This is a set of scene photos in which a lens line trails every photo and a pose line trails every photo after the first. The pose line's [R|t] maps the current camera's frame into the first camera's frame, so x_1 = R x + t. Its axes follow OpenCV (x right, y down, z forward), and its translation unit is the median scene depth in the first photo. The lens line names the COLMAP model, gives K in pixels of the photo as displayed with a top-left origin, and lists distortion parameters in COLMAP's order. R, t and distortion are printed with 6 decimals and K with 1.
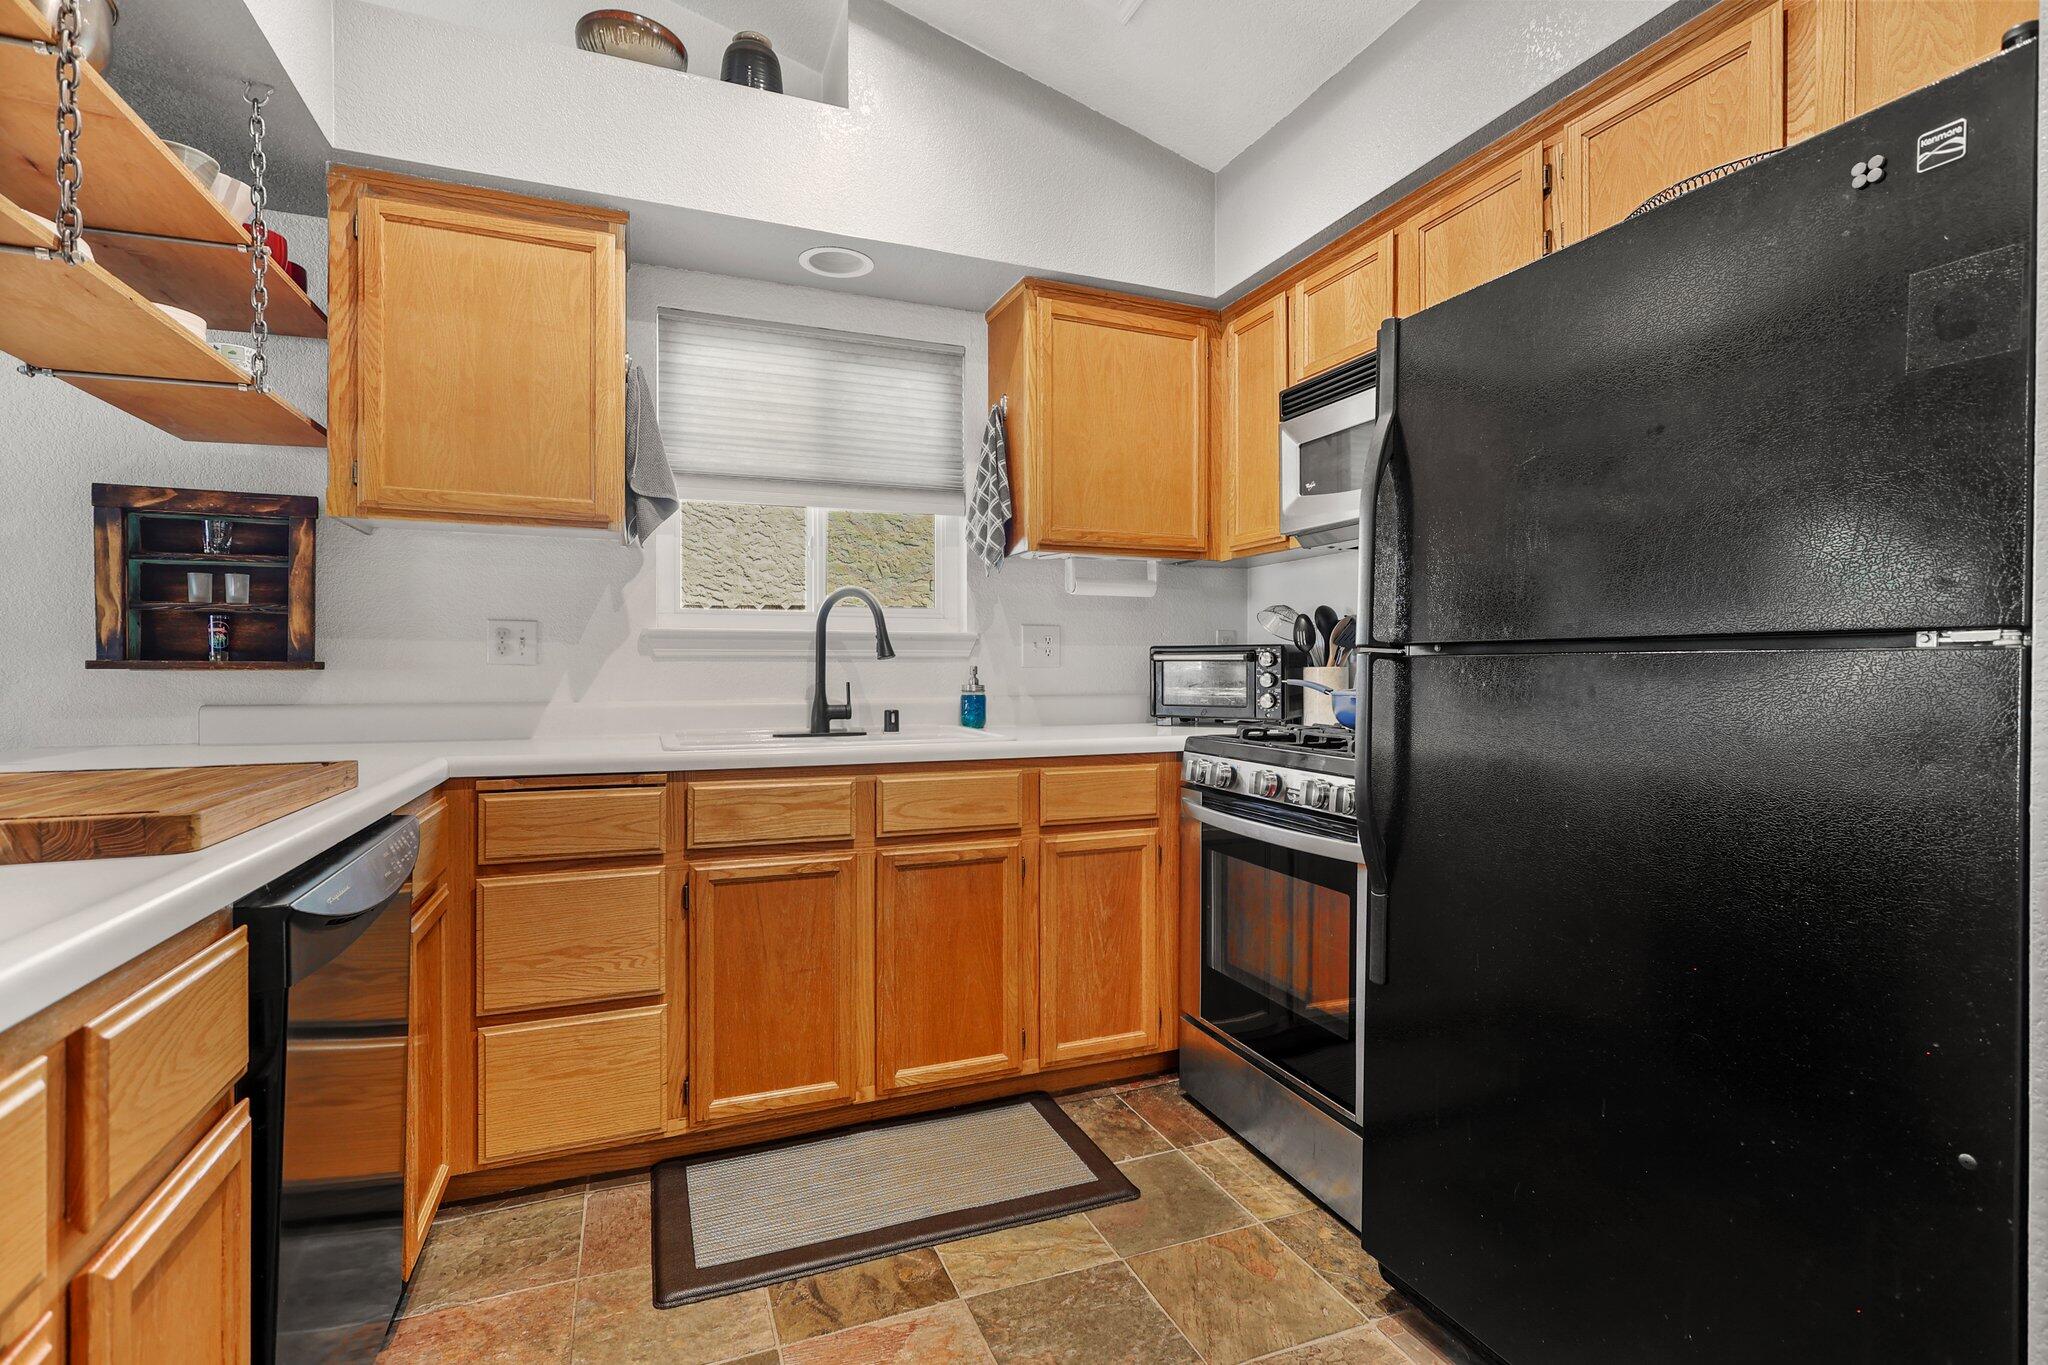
lens RADIAL K [[956.7, 0, 1021.1], [0, 956.7, 676.4], [0, 0, 1]] dist [0.001929, 0.000610]
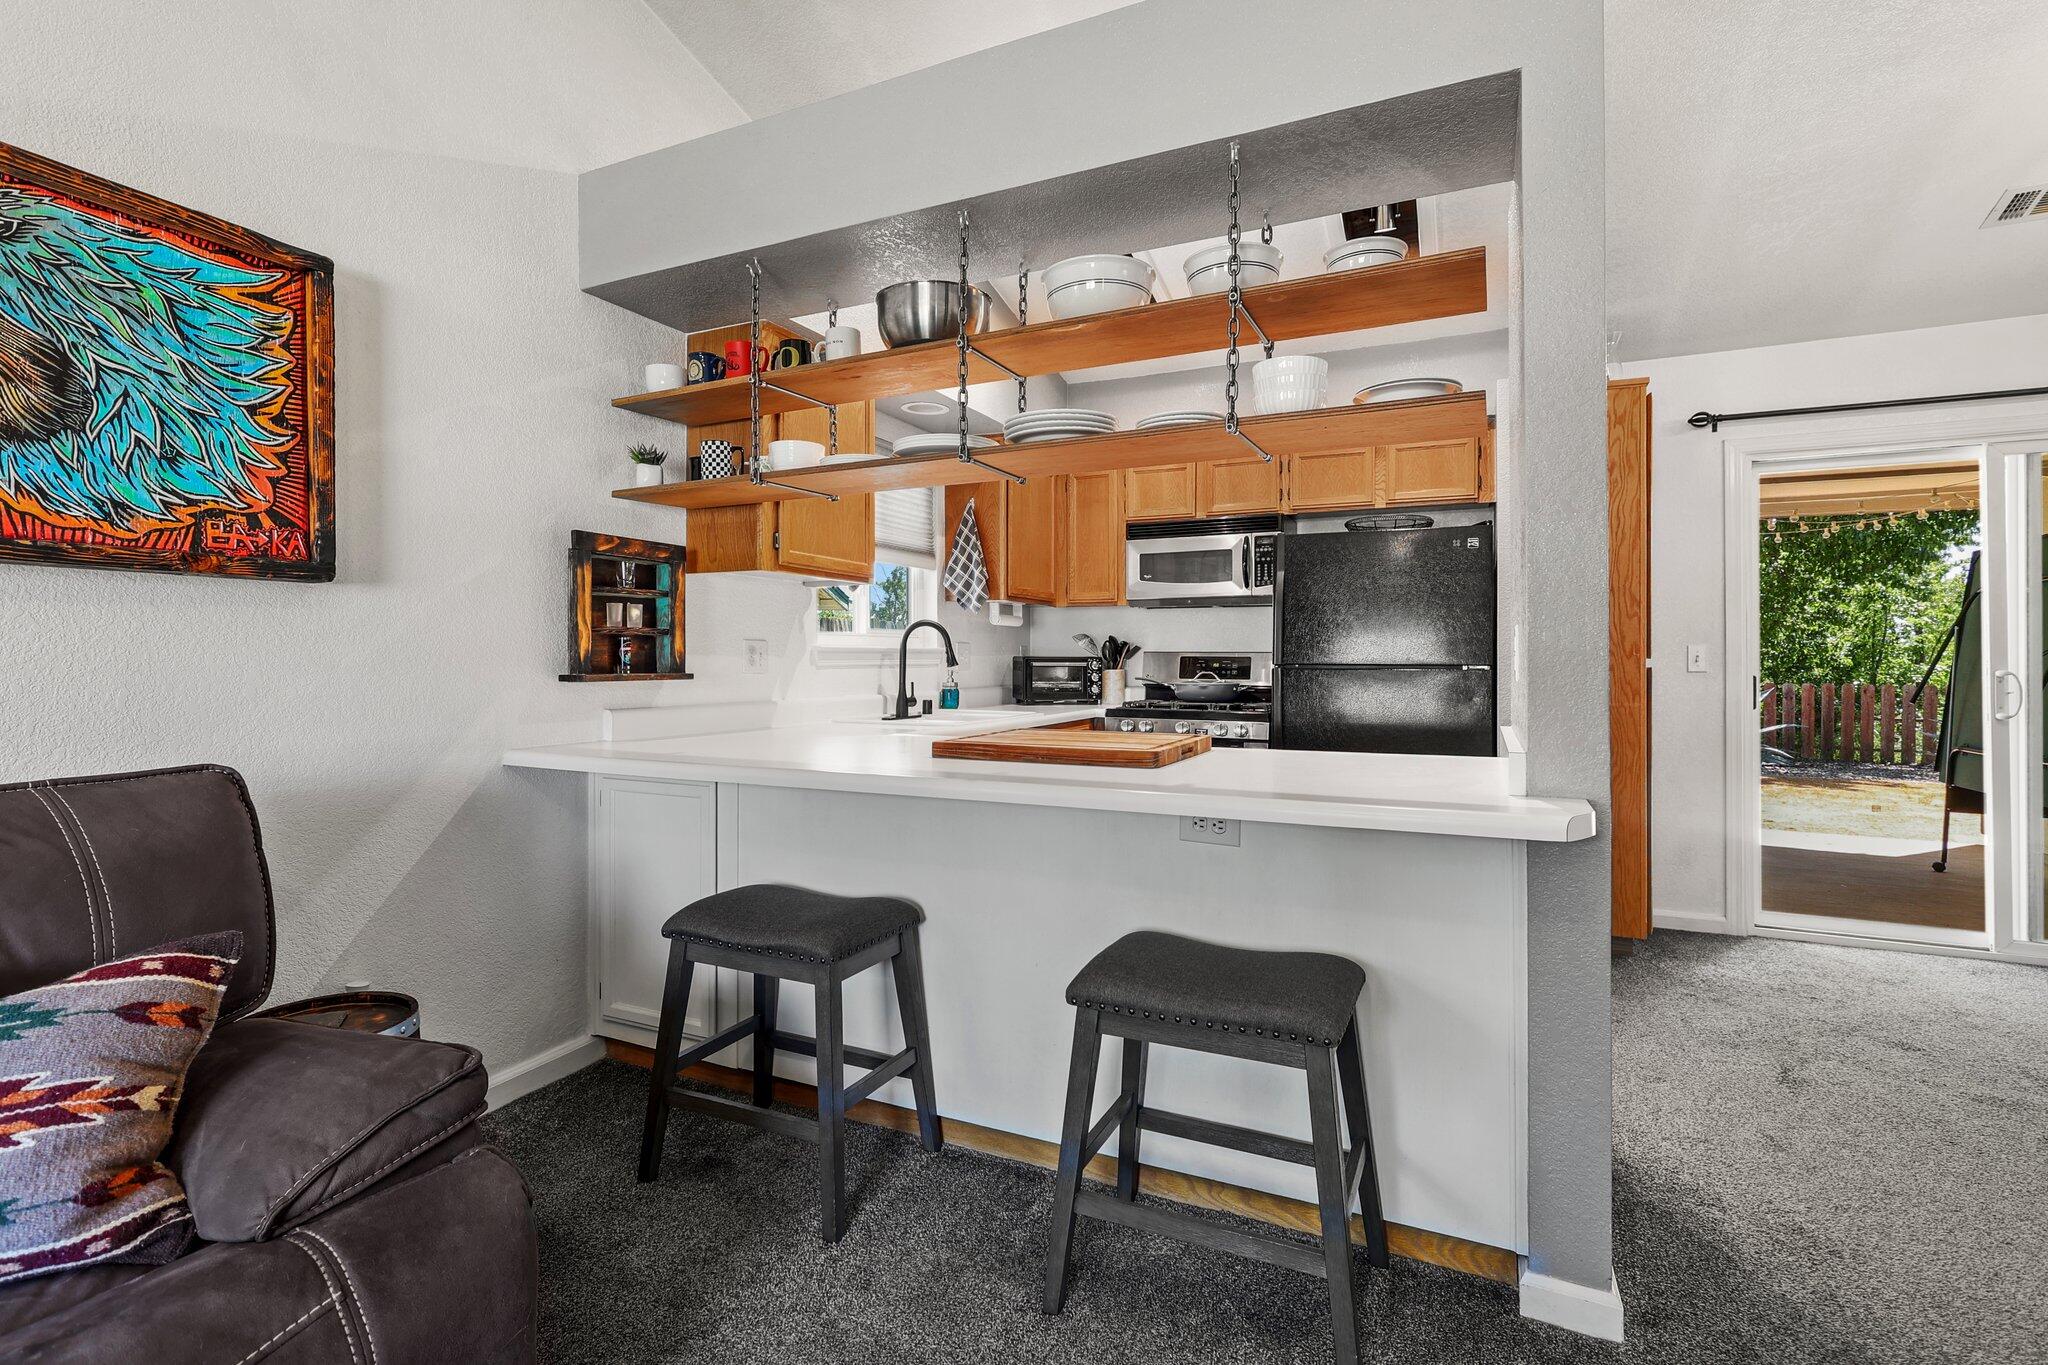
lens RADIAL K [[956.7, 0, 1018.5], [0, 956.7, 655.7], [0, 0, 1]] dist [0.001929, 0.000610]
pose [[0.737252, 0.002628, 0.675613, -1.283558], [0.004000, 0.999958, -0.008255, -0.026034], [-0.675607, 0.008789, 0.737210, -0.264764]]
